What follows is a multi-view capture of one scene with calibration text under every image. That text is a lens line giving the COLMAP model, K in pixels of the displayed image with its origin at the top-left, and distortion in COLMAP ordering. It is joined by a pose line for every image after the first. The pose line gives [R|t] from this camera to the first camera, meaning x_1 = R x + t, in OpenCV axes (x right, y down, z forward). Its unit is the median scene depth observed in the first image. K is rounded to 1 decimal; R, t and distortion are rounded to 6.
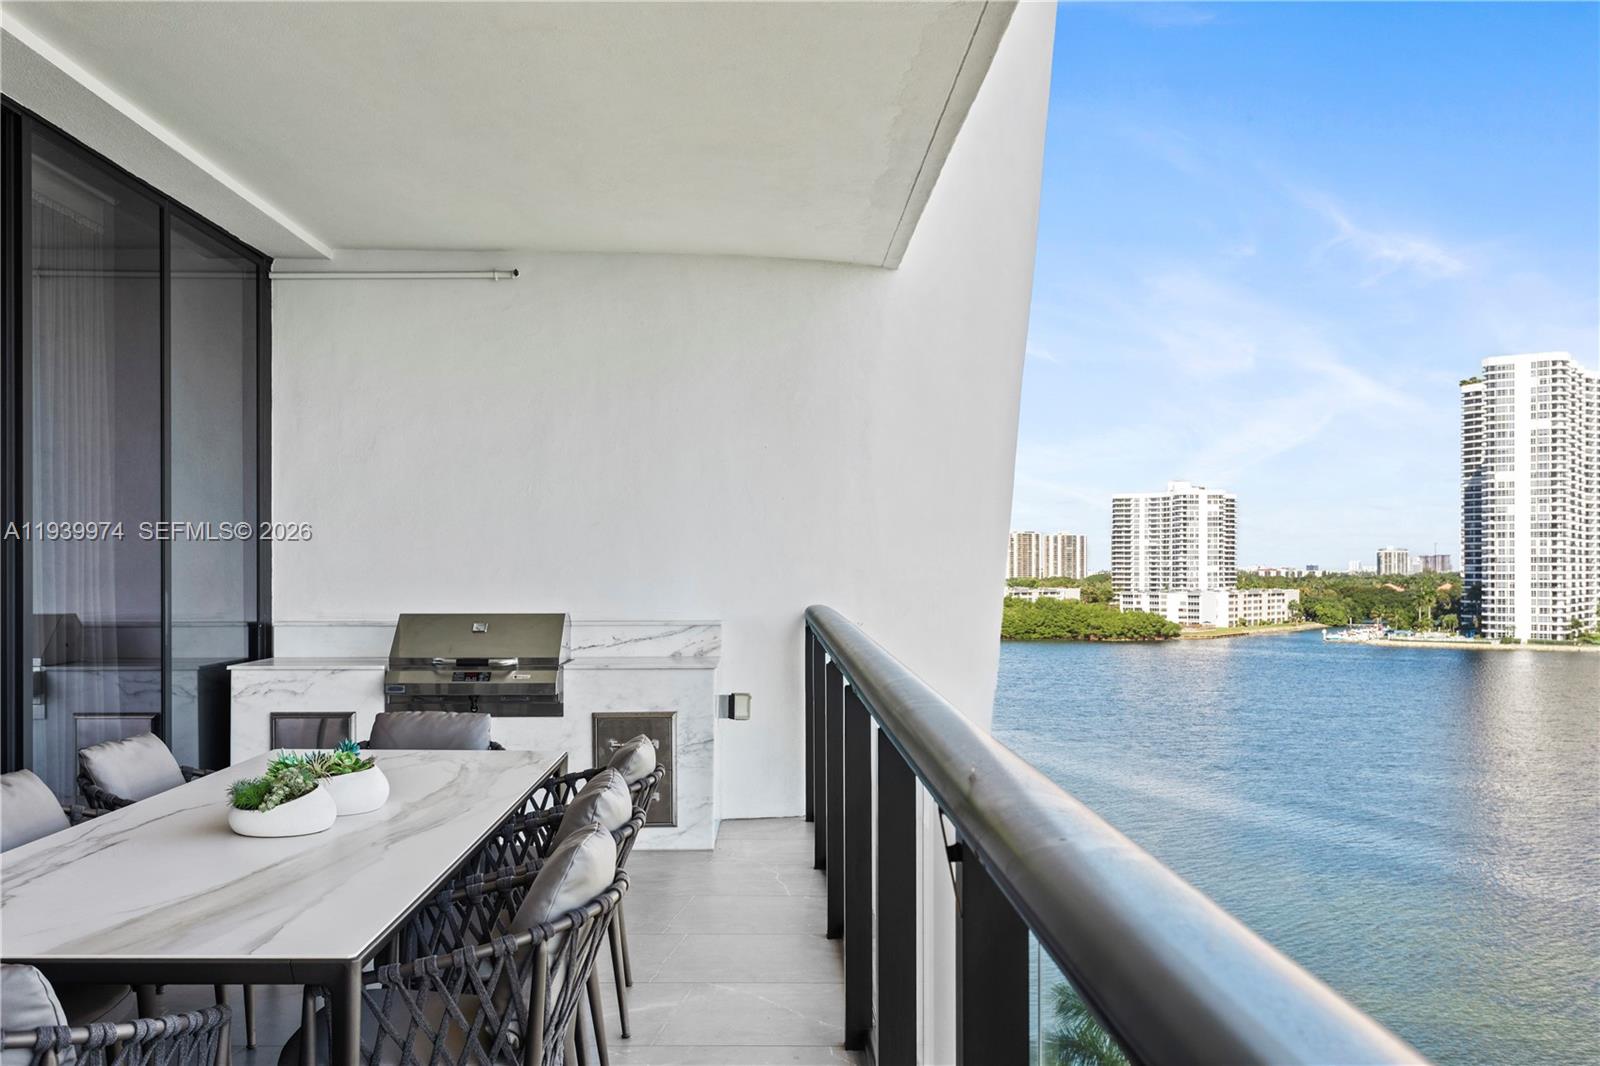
lens RADIAL K [[1396.7, 0, 804.7], [0, 1396.7, 545.4], [0, 0, 1]] dist [-0.005997, -0.001610]
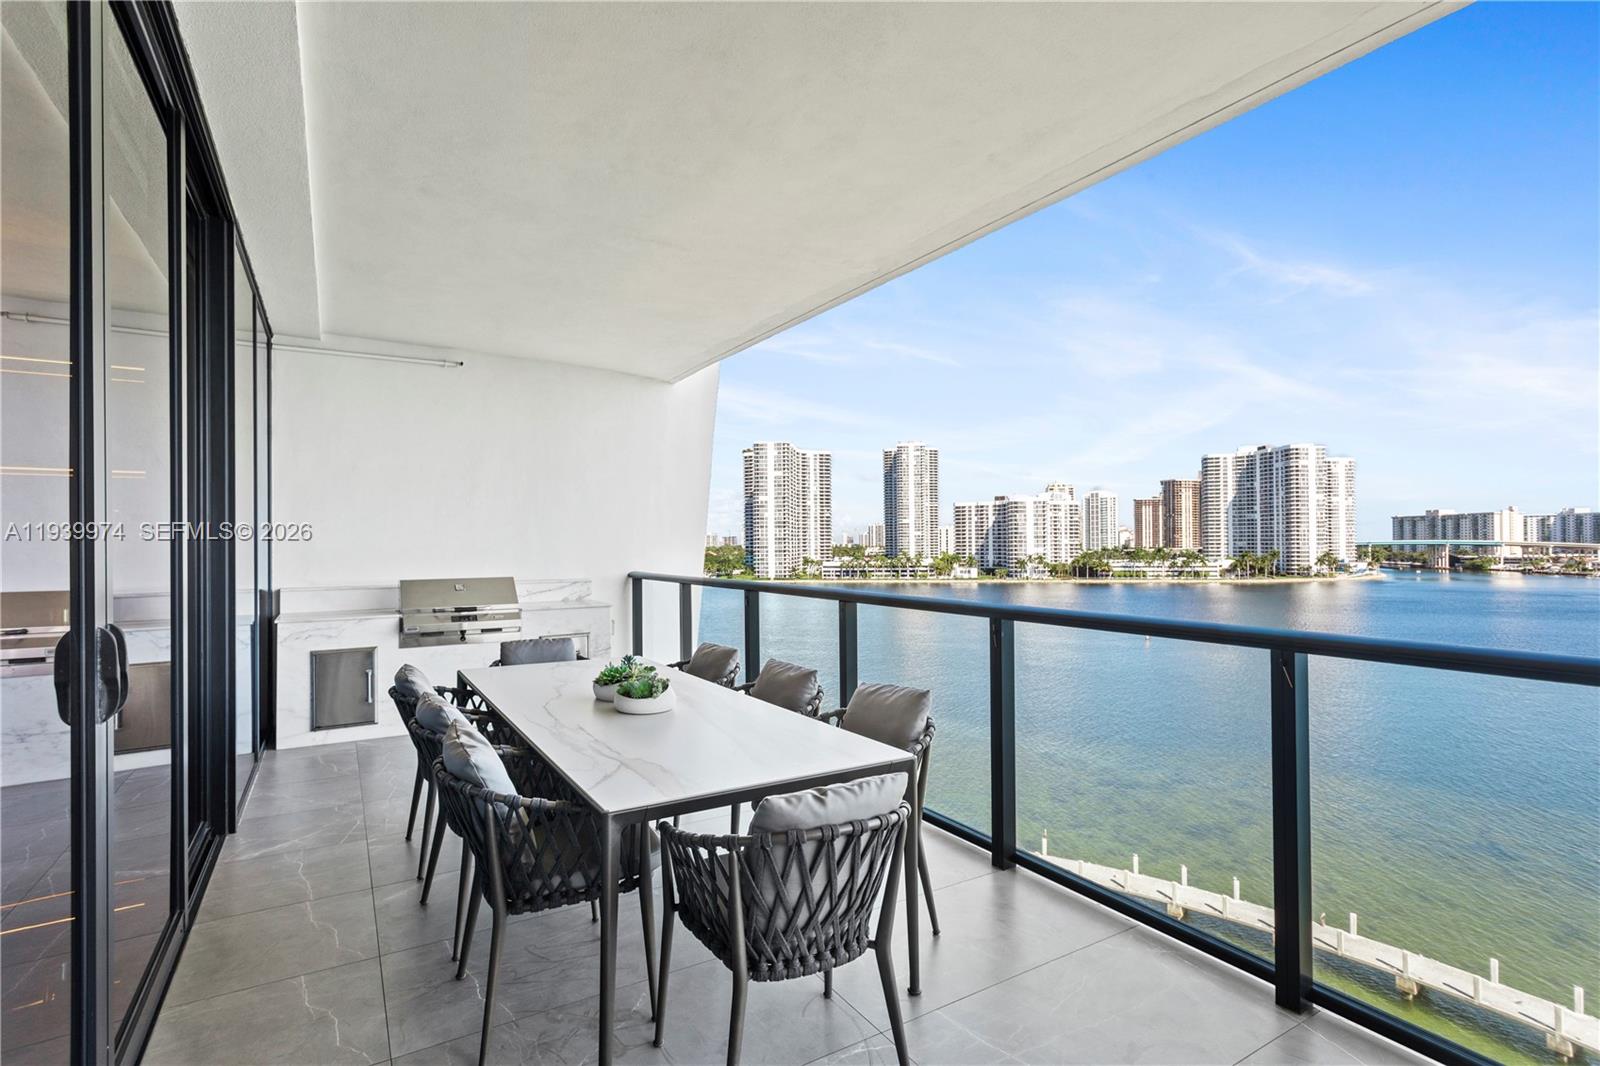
lens RADIAL K [[761.6, 0, 802.0], [0, 761.6, 537.5], [0, 0, 1]] dist [0.010801, -0.000402]
pose [[0.868419, -0.001784, 0.495828, -0.288043], [-0.002046, 0.999972, 0.007182, -0.004295], [-0.495827, -0.007251, 0.868391, 0.049404]]
